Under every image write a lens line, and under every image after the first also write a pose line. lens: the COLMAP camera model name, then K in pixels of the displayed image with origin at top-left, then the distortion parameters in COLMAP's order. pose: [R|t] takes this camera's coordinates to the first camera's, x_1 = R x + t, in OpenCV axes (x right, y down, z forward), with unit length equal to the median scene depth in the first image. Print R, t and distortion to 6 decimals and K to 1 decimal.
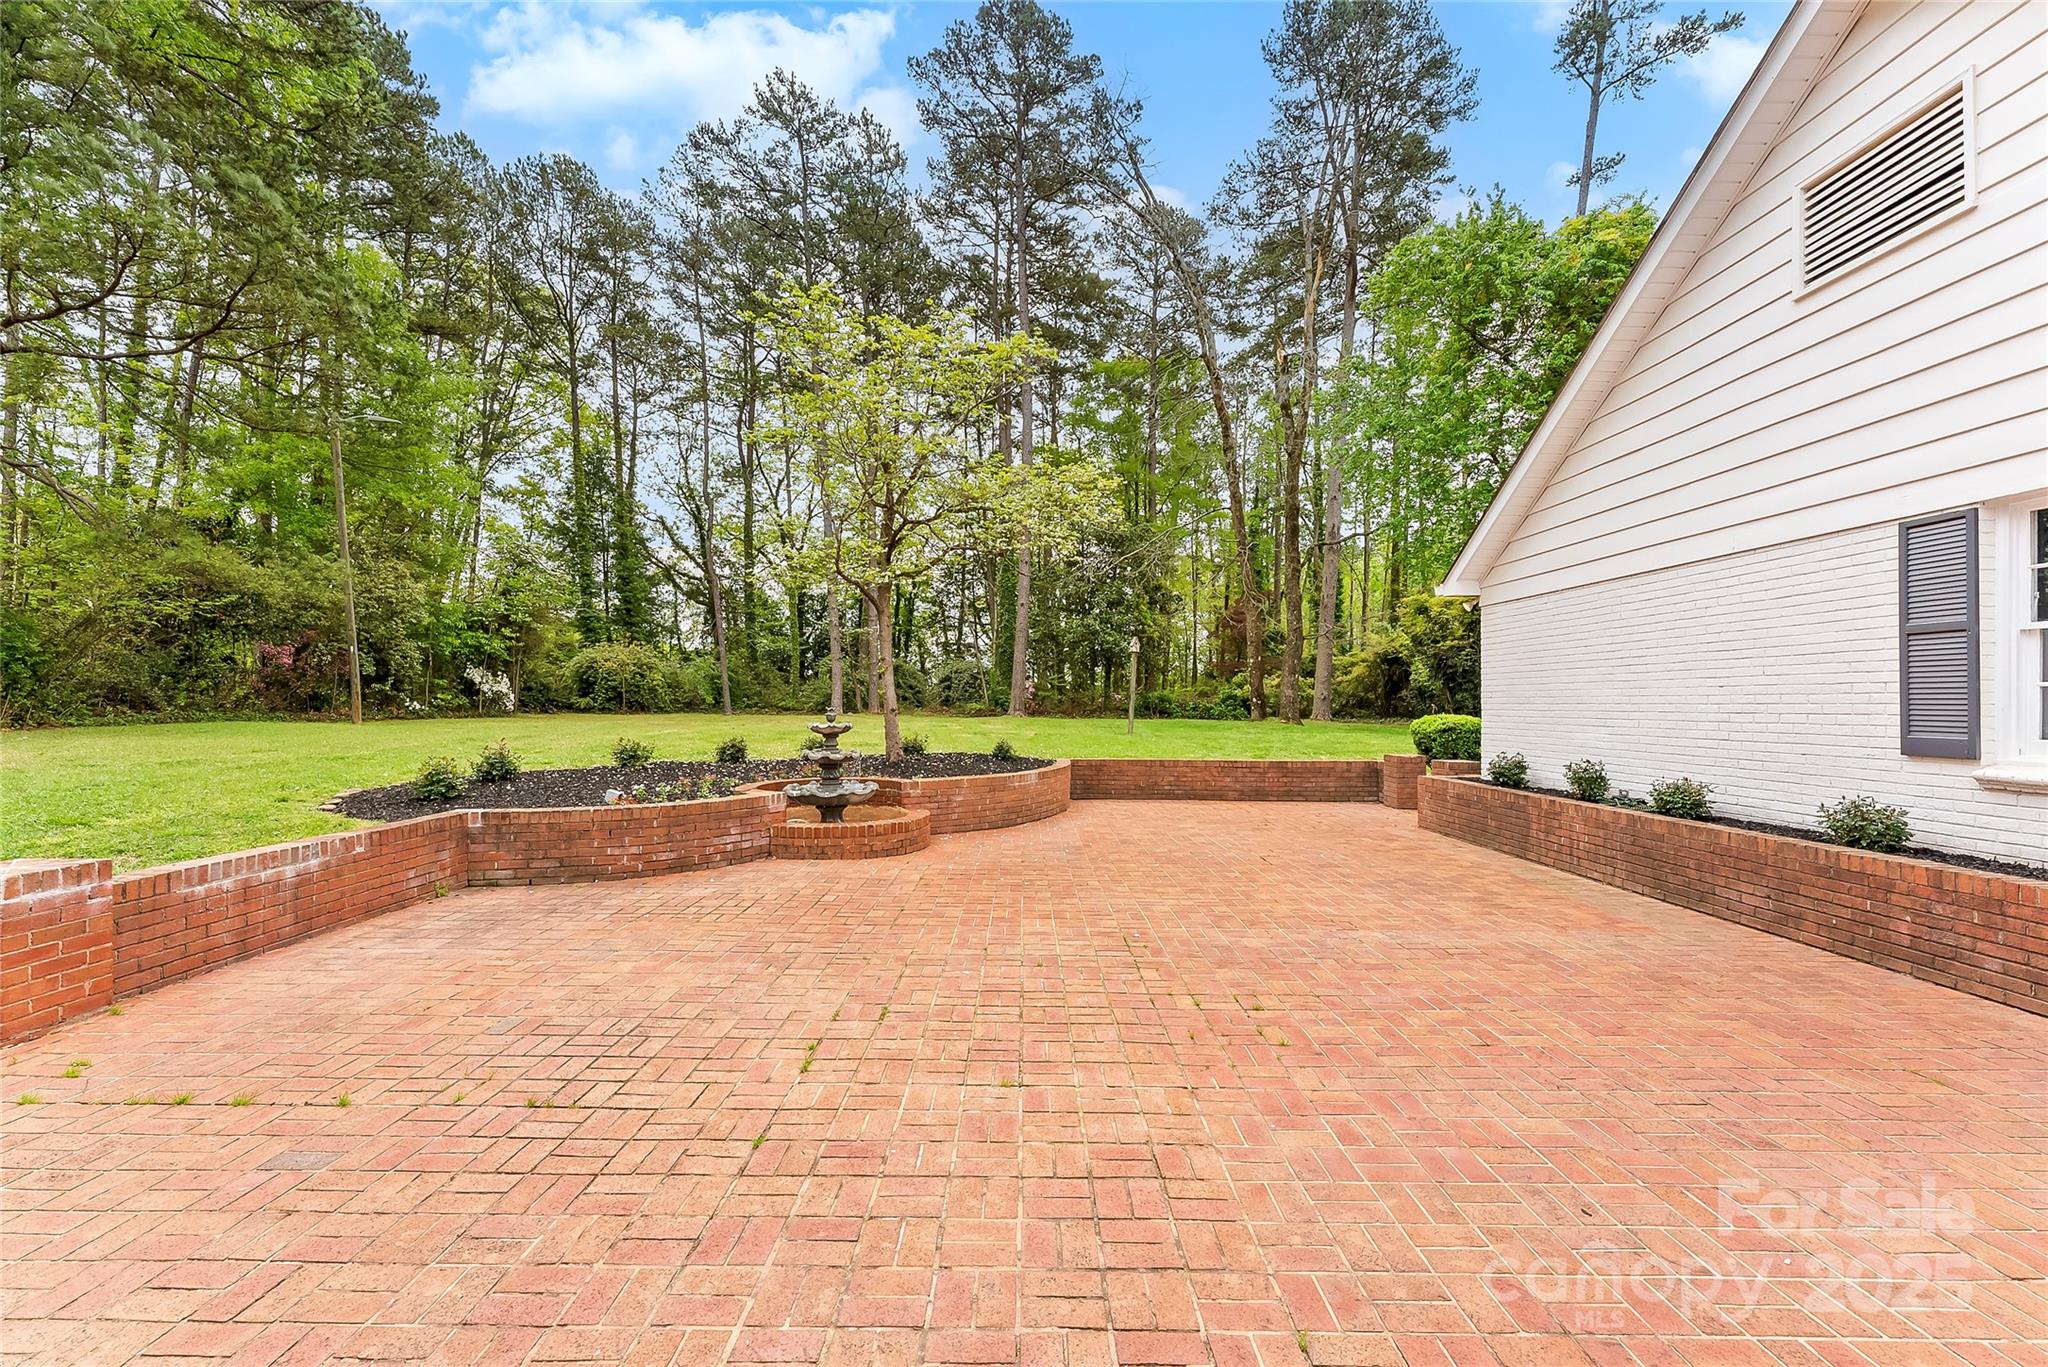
lens RADIAL K [[868.4, 0, 1015.0], [0, 868.4, 689.0], [0, 0, 1]] dist [0.001258, 0.000345]
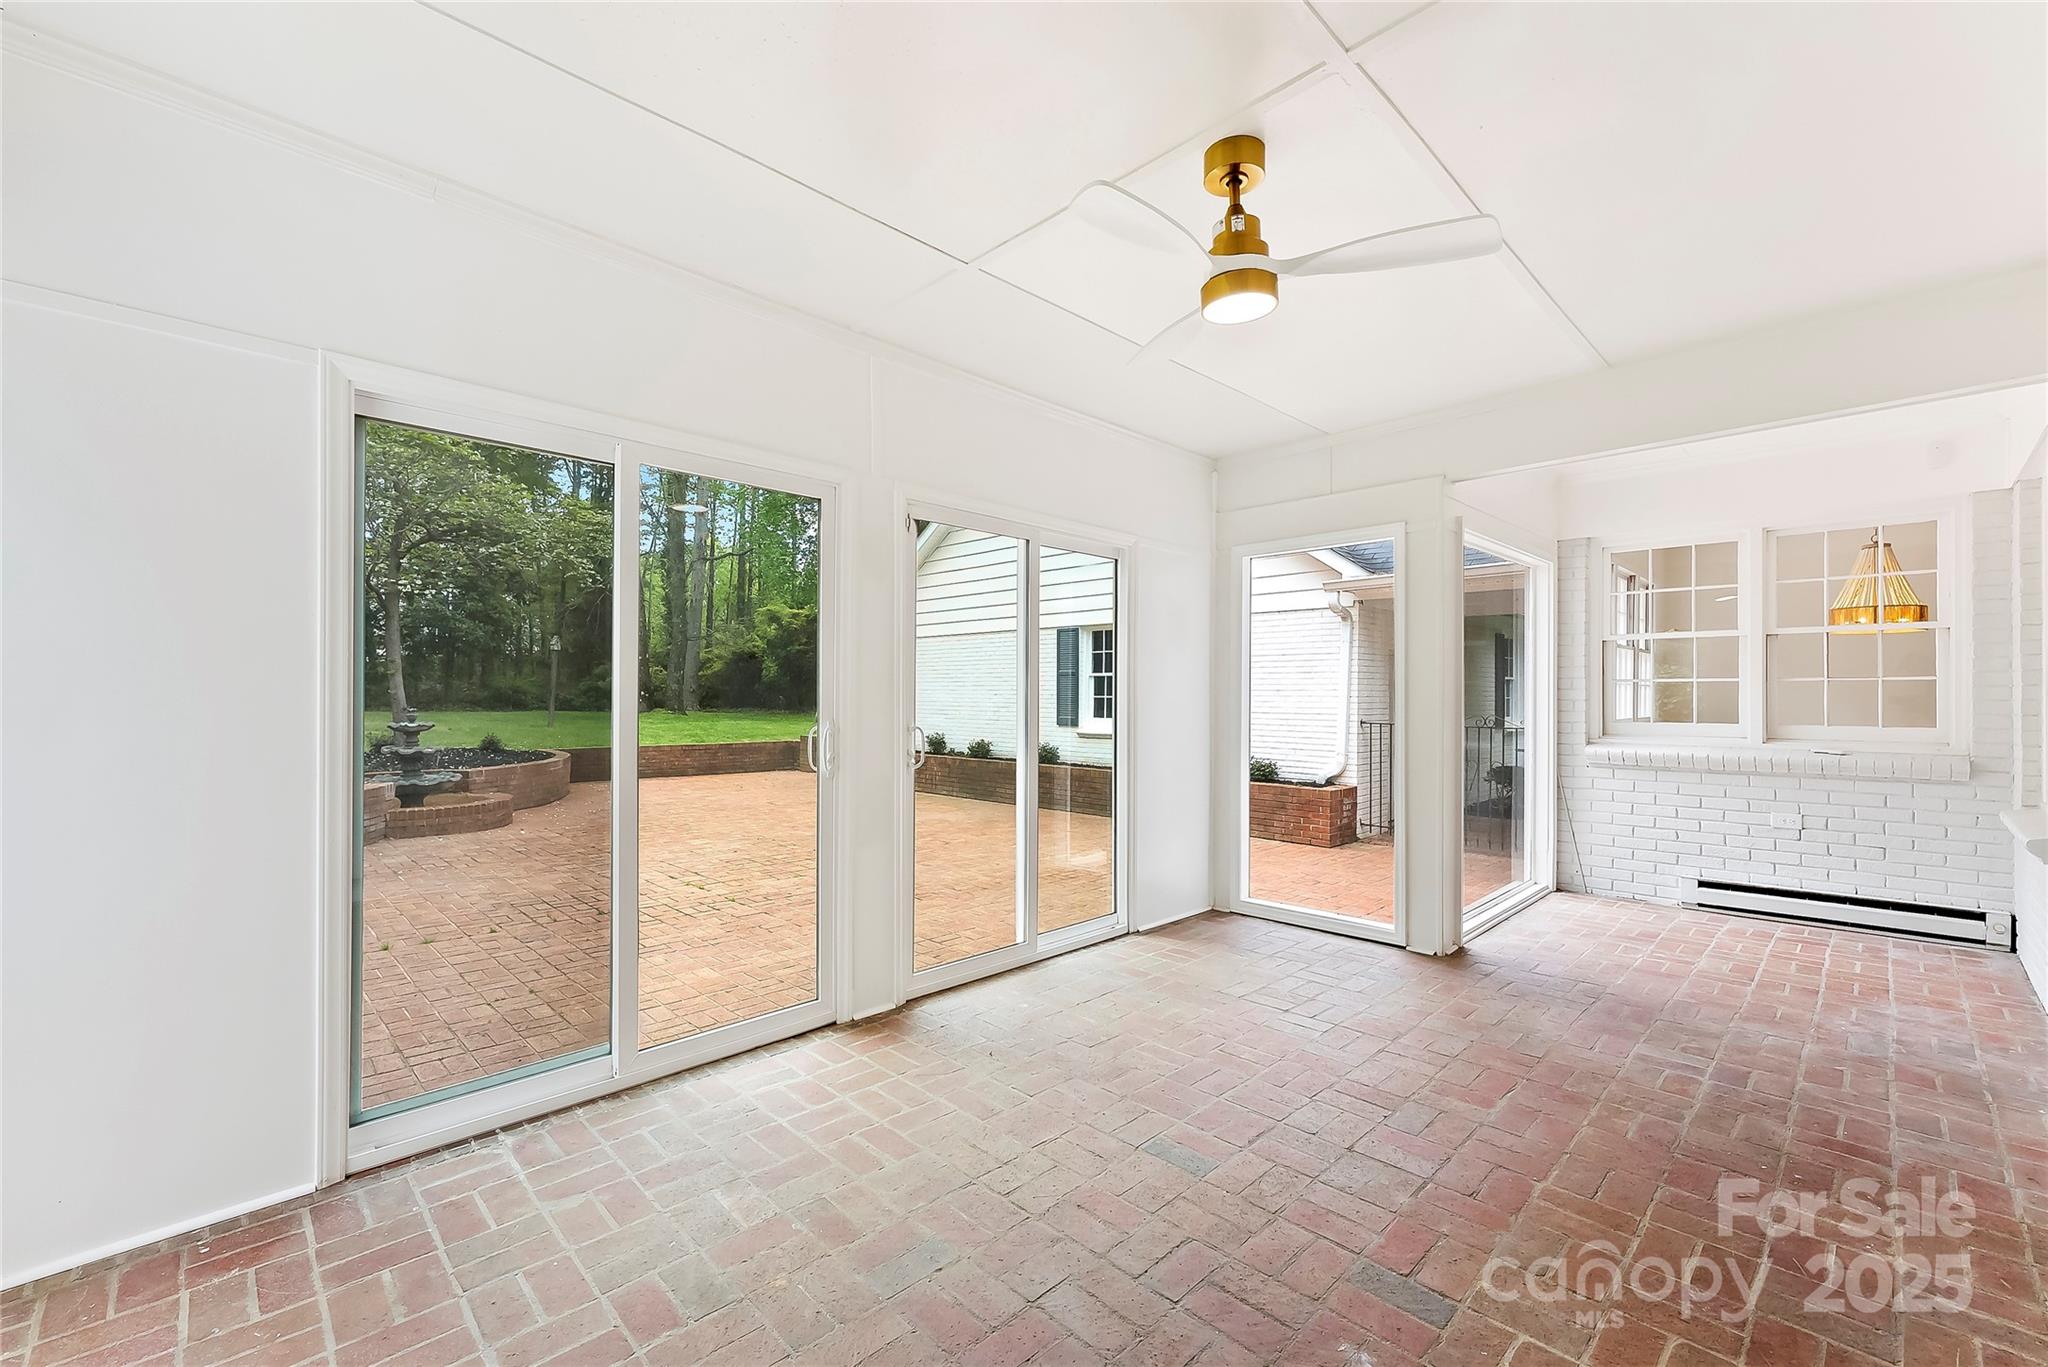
lens RADIAL K [[868.4, 0, 1027.5], [0, 868.4, 687.9], [0, 0, 1]] dist [0.001258, 0.000345]
pose [[0.710528, 0.003337, 0.703661, -0.449565], [-0.013458, 0.999870, 0.008847, -0.029275], [-0.703540, -0.015756, 0.710481, -0.400734]]
